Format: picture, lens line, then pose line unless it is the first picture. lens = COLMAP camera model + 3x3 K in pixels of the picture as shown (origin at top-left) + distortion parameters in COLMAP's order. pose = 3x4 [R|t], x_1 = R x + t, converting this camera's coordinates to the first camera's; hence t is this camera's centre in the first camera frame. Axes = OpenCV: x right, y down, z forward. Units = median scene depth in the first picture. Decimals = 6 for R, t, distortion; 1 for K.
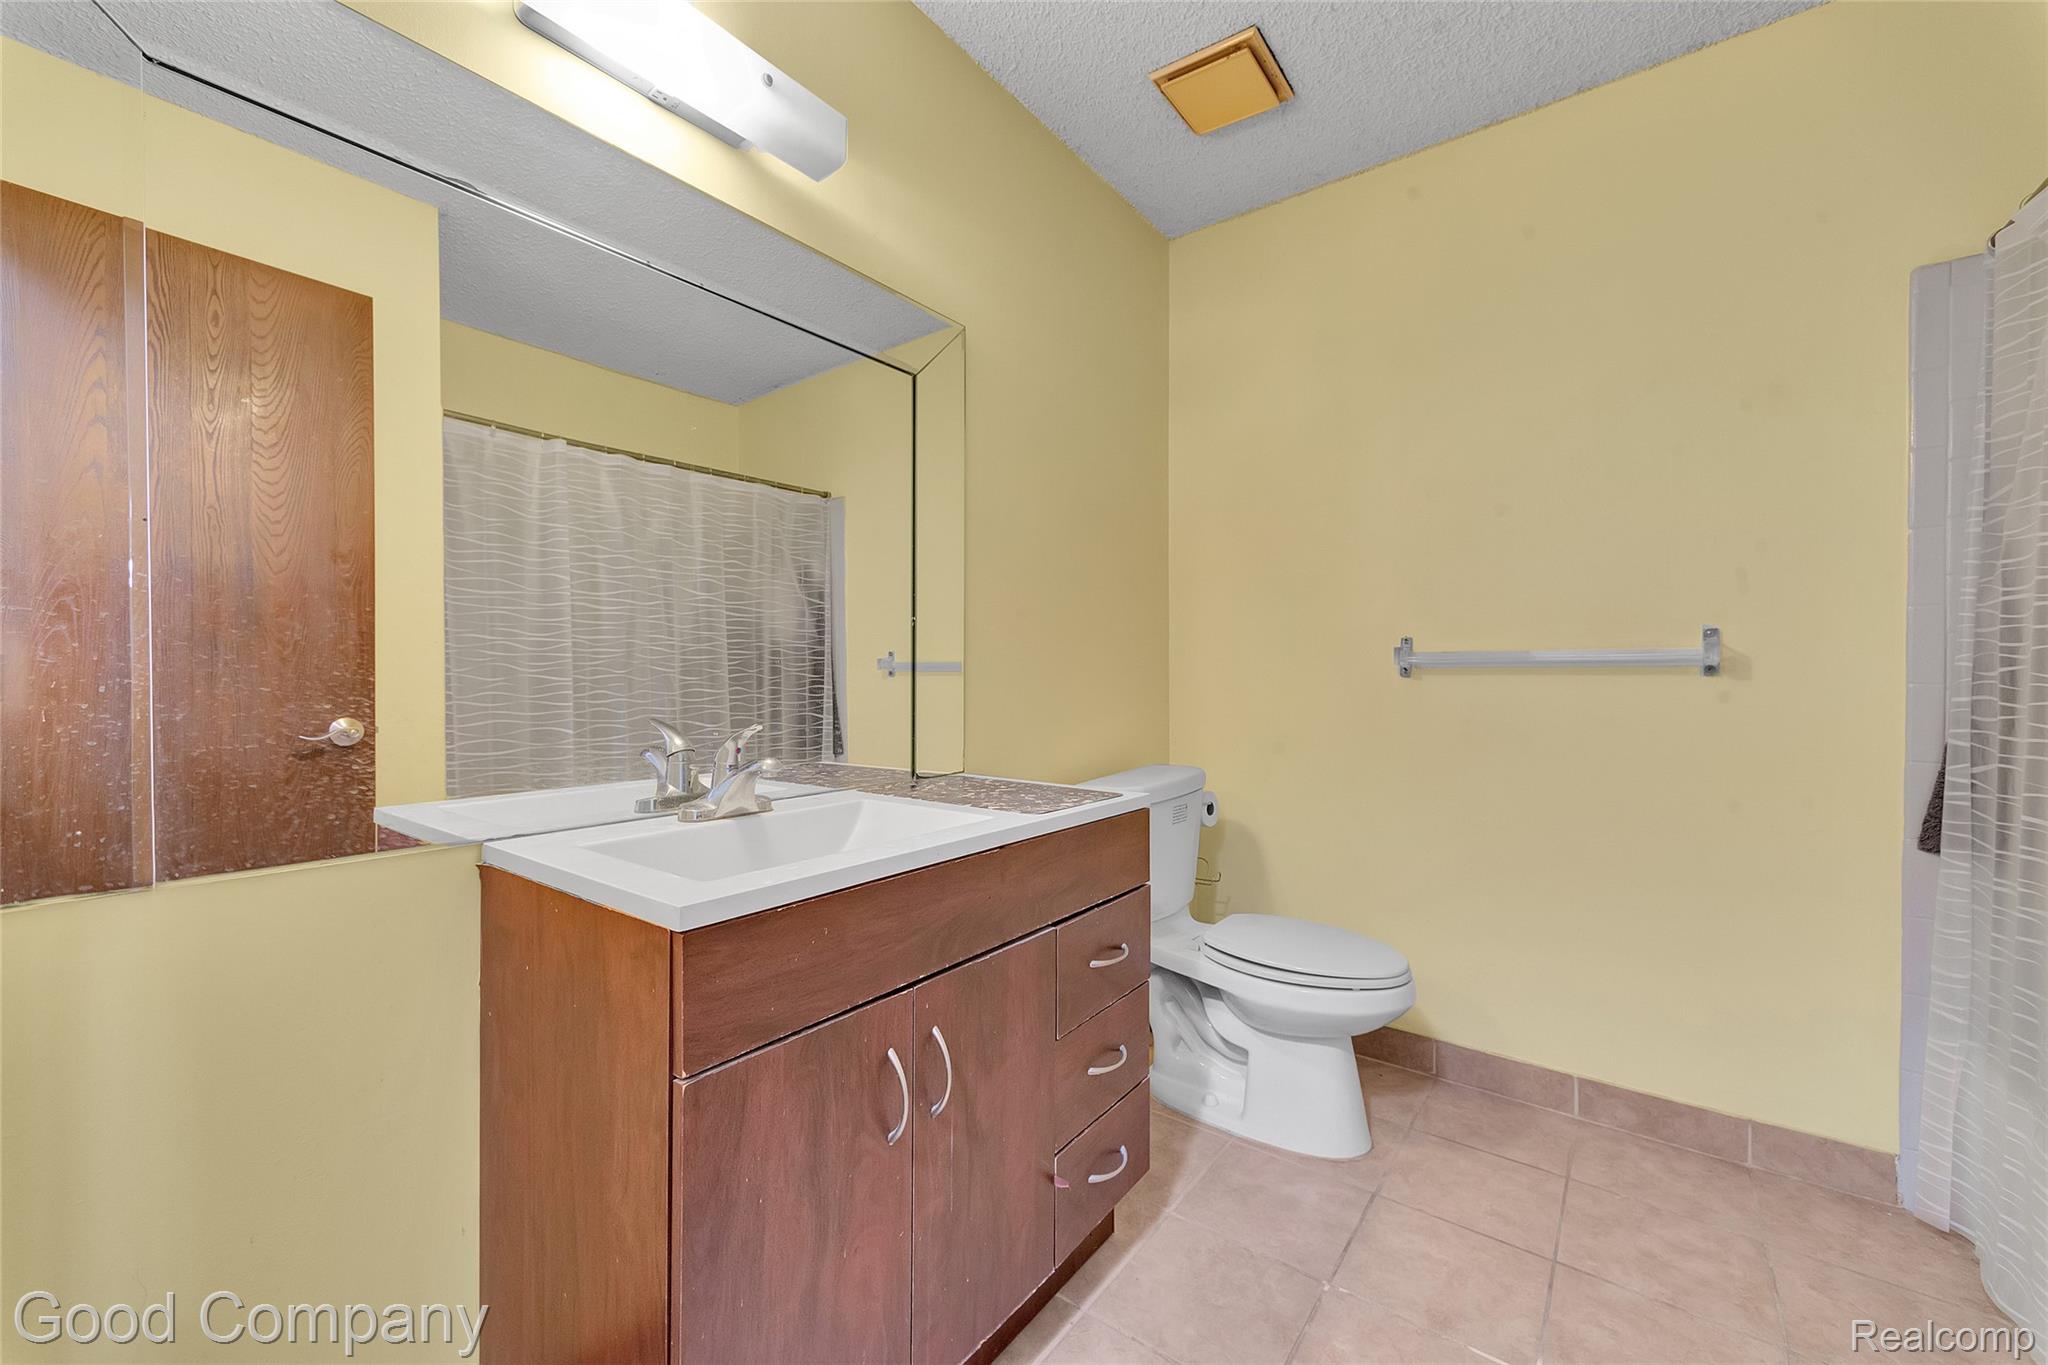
lens RADIAL K [[793.0, 0, 1028.9], [0, 793.0, 678.3], [0, 0, 1]] dist [0.006473, -0.001006]
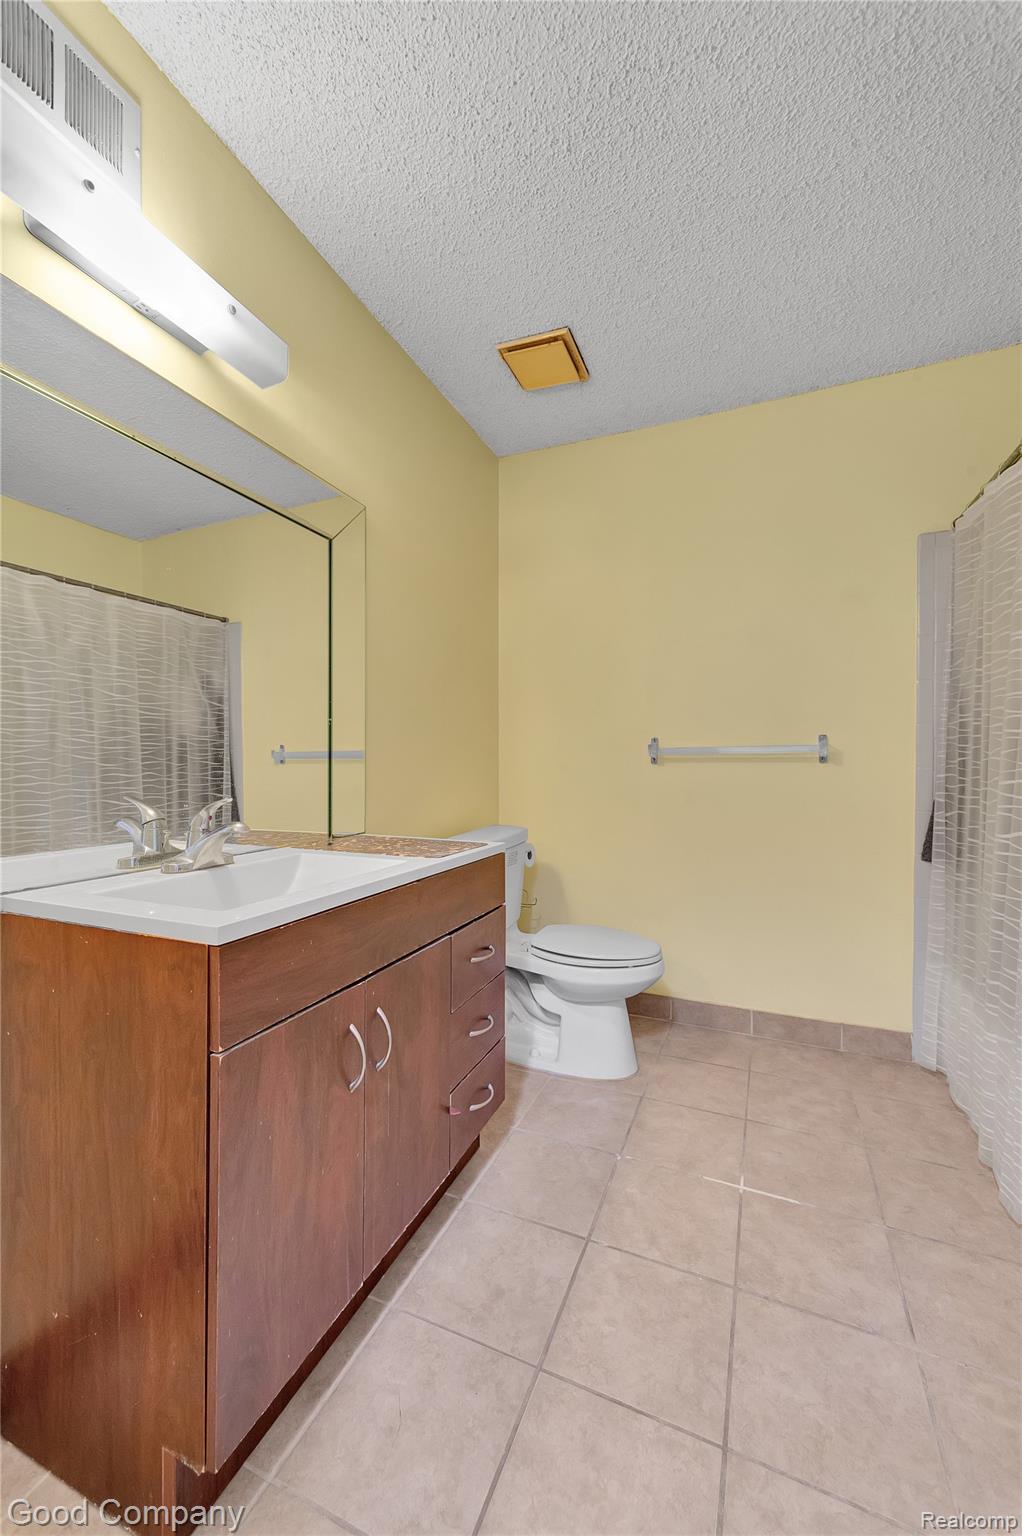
lens RADIAL K [[599.0, 0, 507.4], [0, 599.0, 767.5], [0, 0, 1]] dist [0.003159, -0.000042]
pose [[0.968554, -0.000313, 0.248803, -0.107738], [0.000261, 1.000000, 0.000242, 0.006334], [-0.248803, -0.000169, 0.968554, -0.063588]]
